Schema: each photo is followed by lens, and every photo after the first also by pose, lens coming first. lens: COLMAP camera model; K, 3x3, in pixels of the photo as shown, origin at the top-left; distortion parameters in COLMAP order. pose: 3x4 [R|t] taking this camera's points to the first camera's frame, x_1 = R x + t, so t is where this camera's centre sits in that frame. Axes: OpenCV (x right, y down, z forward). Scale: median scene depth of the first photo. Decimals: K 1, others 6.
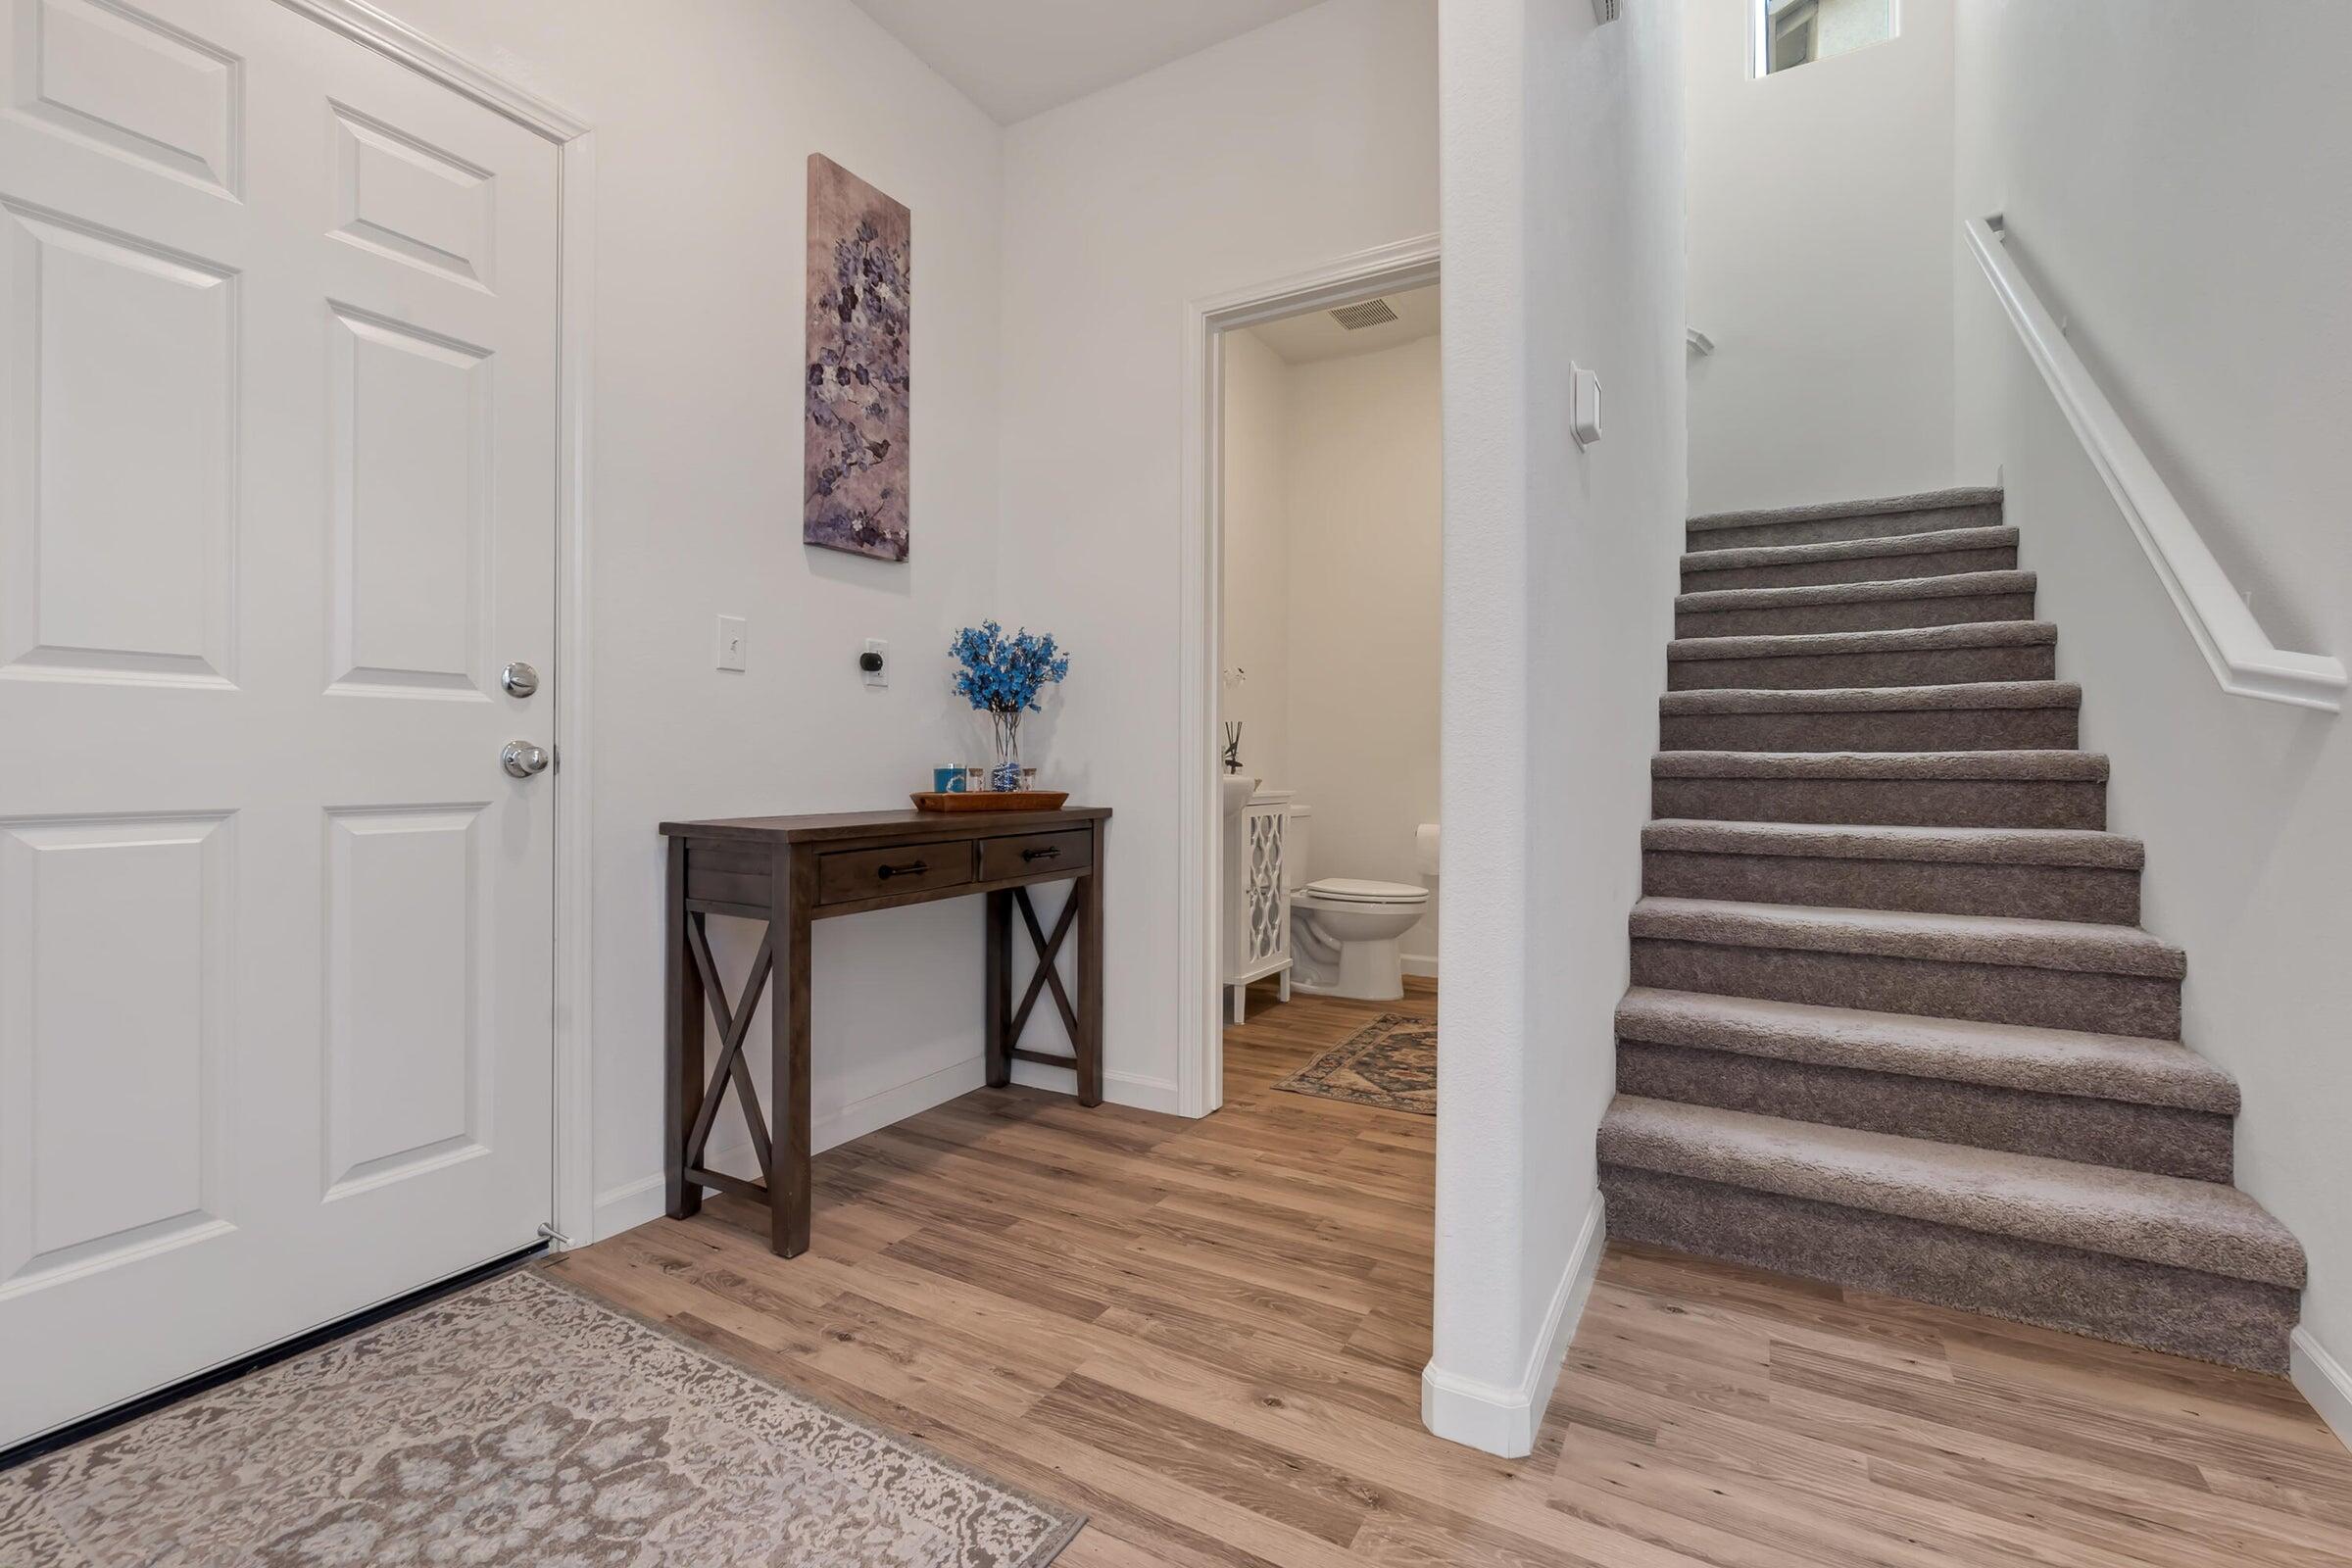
lens RADIAL K [[1012.8, 0, 1173.2], [0, 1012.8, 776.3], [0, 0, 1]] dist [-0.003702, 0.000539]
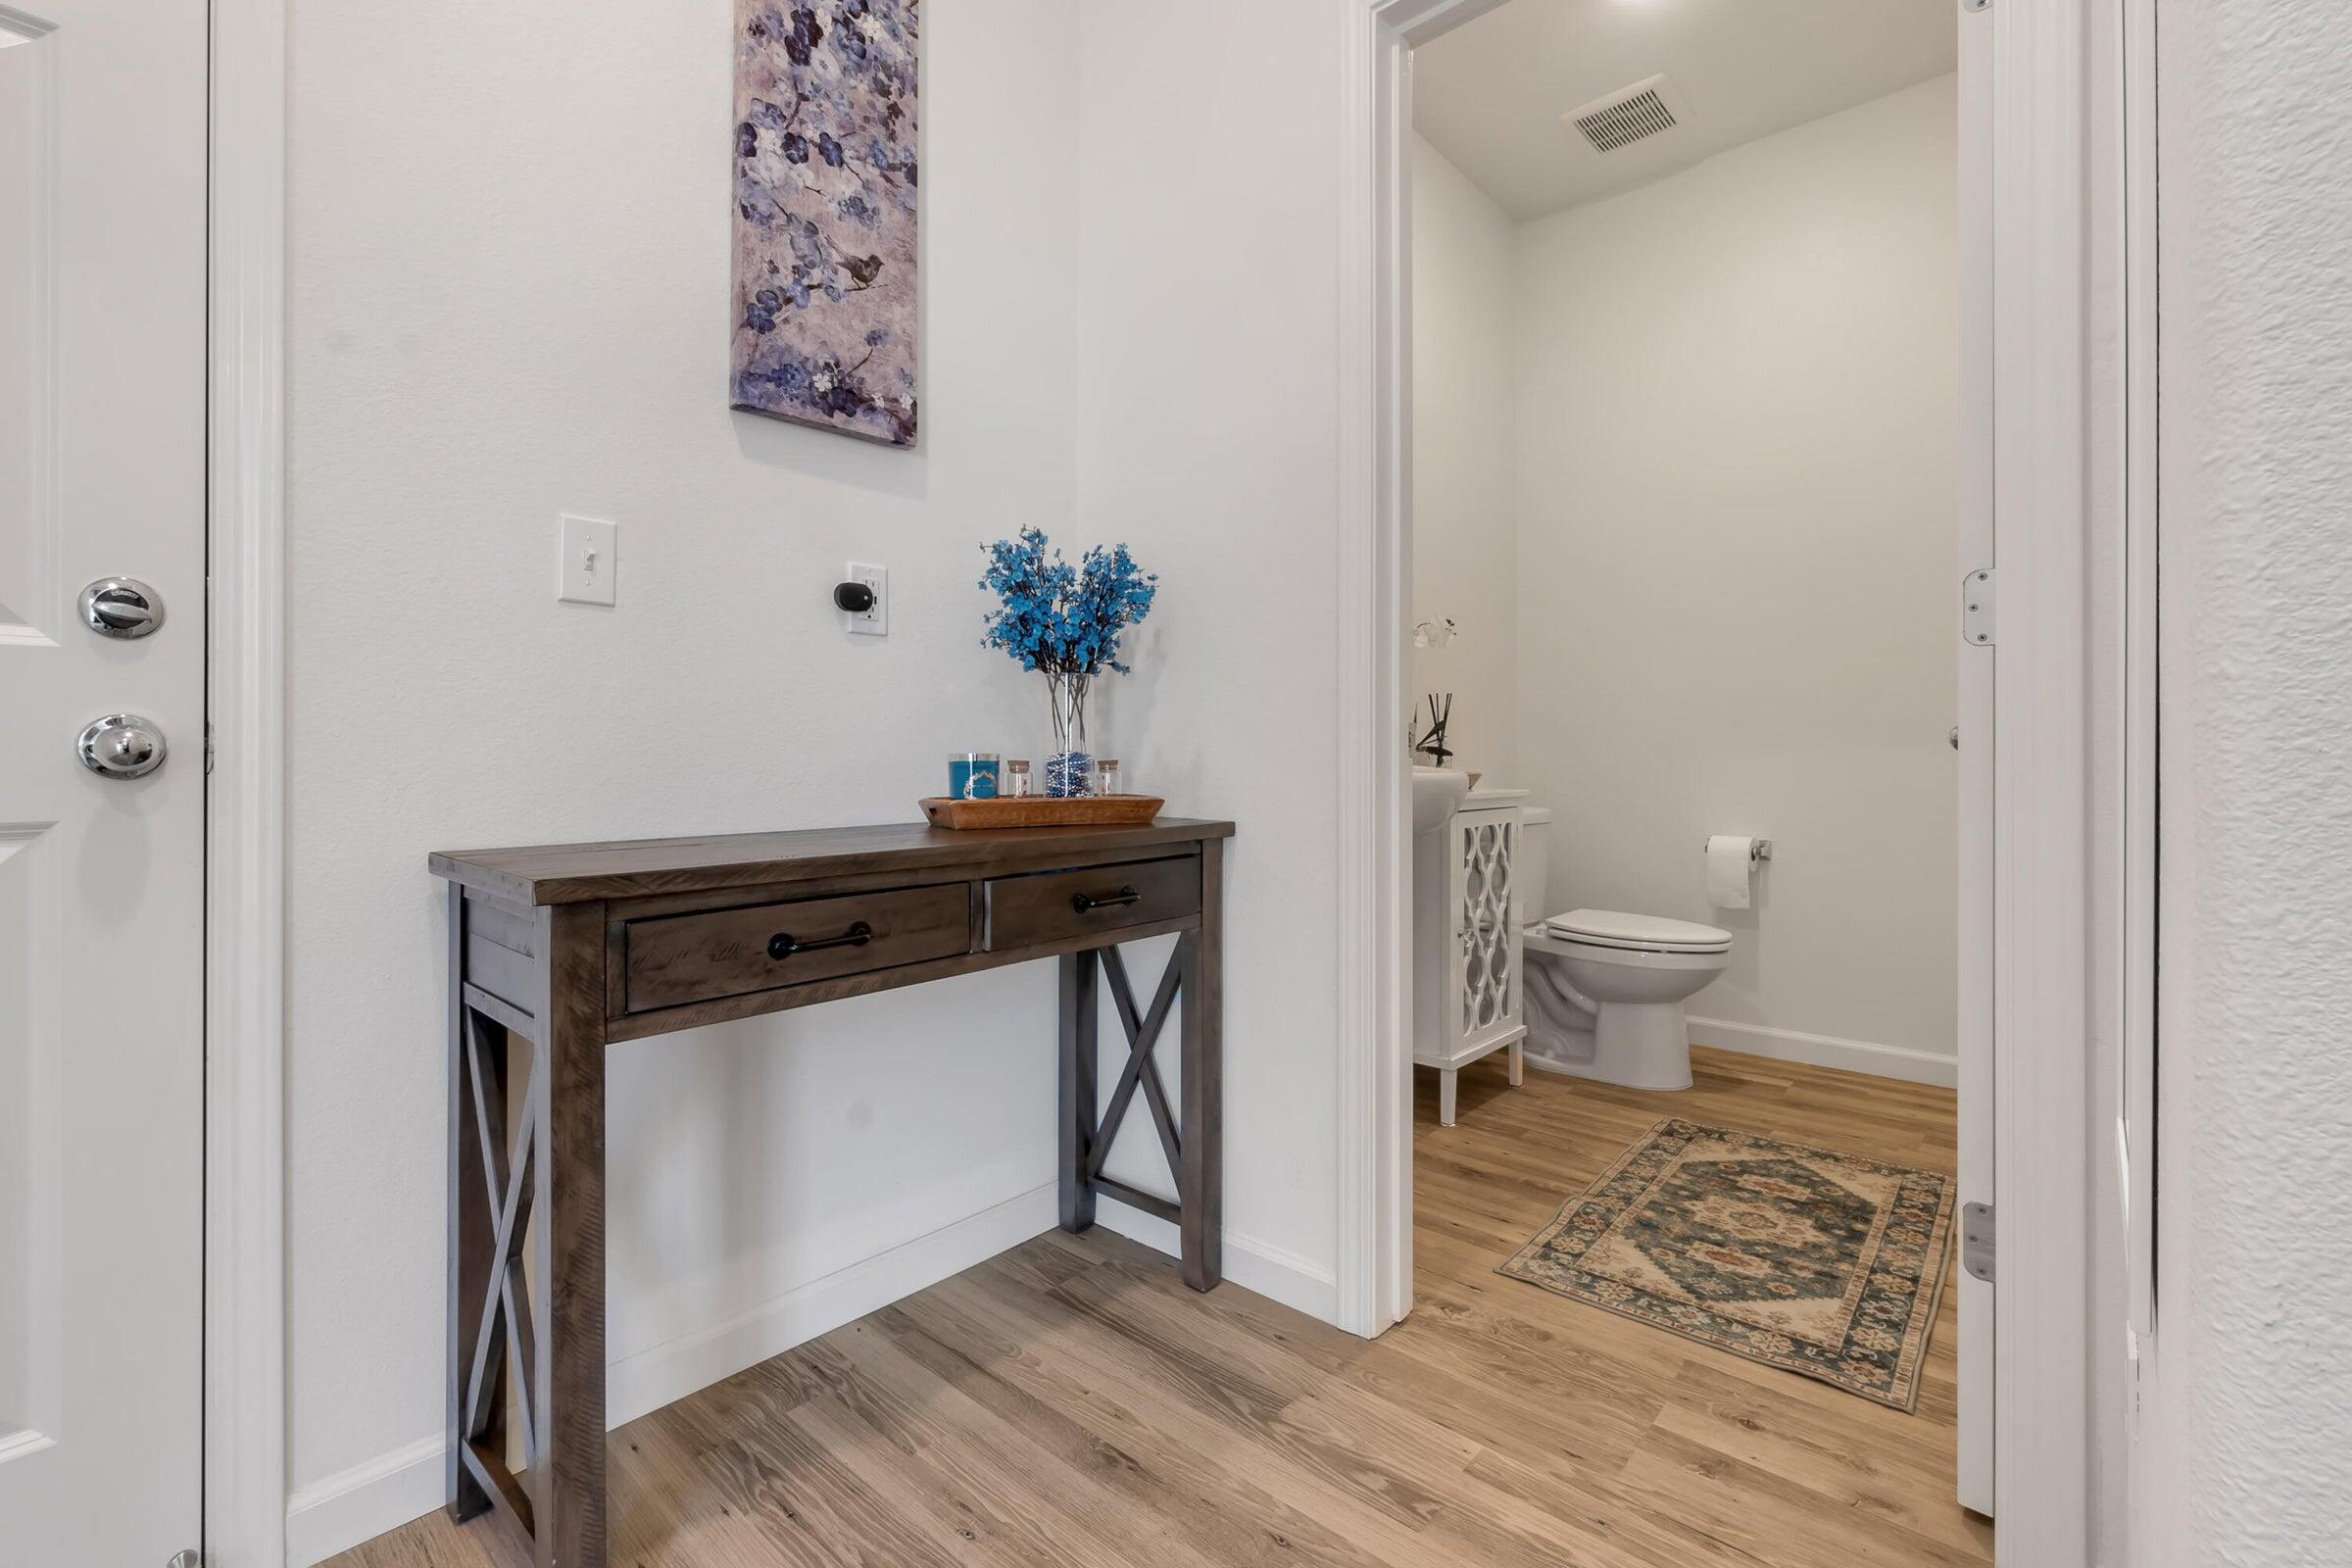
lens RADIAL K [[1040.0, 0, 1183.1], [0, 1040.0, 749.3], [0, 0, 1]] dist [-0.005583, -0.000020]
pose [[0.980912, -0.002828, -0.194433, 0.037559], [-0.000065, 0.999889, -0.014873, -0.005029], [0.194454, 0.014602, 0.980803, 0.373097]]
